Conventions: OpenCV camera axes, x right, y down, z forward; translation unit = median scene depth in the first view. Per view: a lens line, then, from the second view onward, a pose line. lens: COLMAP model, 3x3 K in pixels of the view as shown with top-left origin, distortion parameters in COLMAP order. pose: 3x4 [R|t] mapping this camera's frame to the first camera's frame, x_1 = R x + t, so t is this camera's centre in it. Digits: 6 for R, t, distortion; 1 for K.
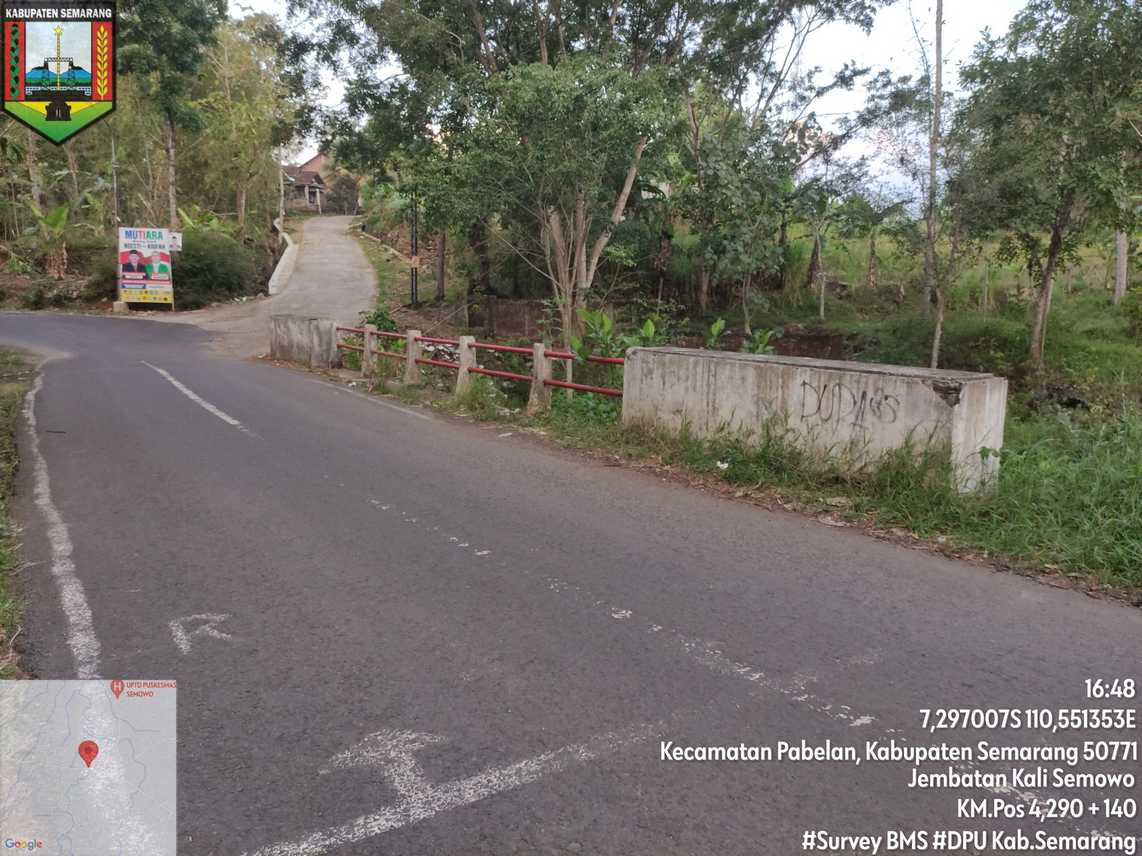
lens RADIAL K [[851.4, 0, 569.7], [0, 851.4, 424.5], [0, 0, 1]] dist [0.056981, -0.069977]
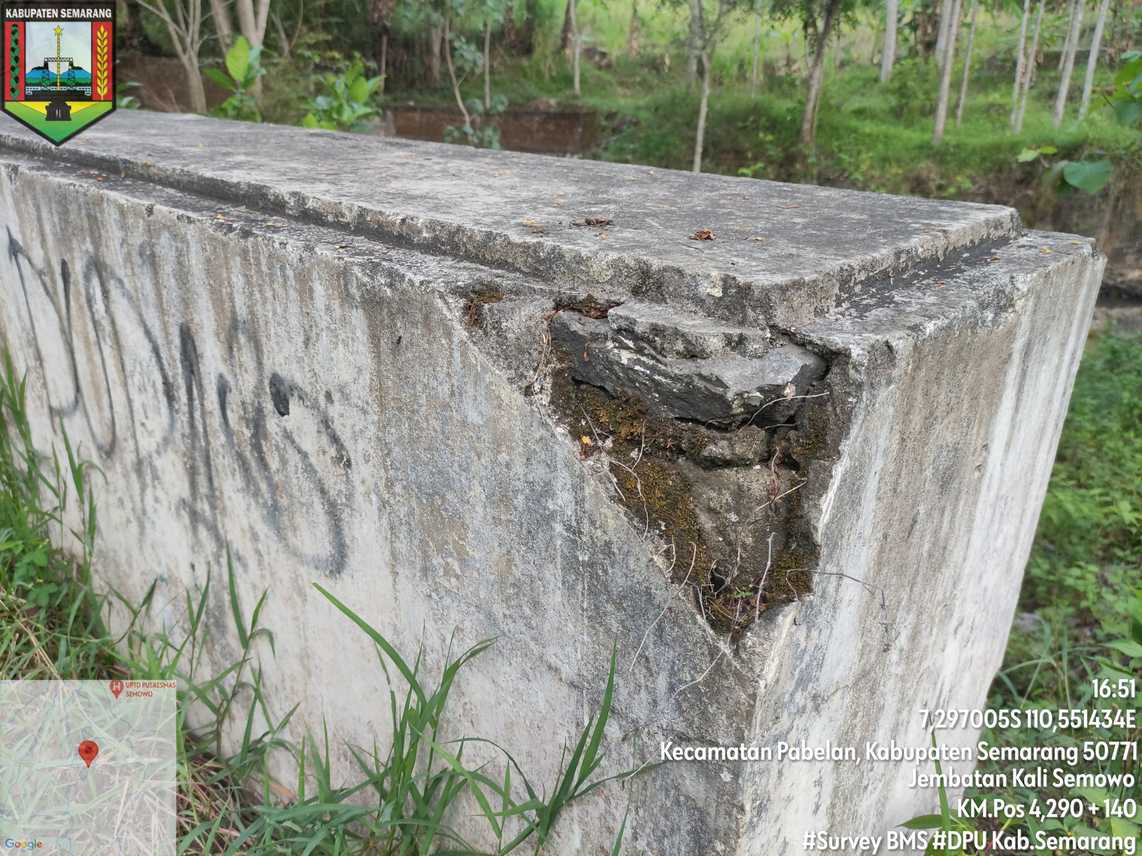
lens RADIAL K [[851.4, 0, 569.7], [0, 851.4, 424.5], [0, 0, 1]] dist [0.056981, -0.069977]
pose [[0.967673, -0.079460, 0.239364, 0.077025], [0.020637, 0.970837, 0.238852, -0.011711], [-0.251363, -0.226191, 0.941092, 0.174099]]
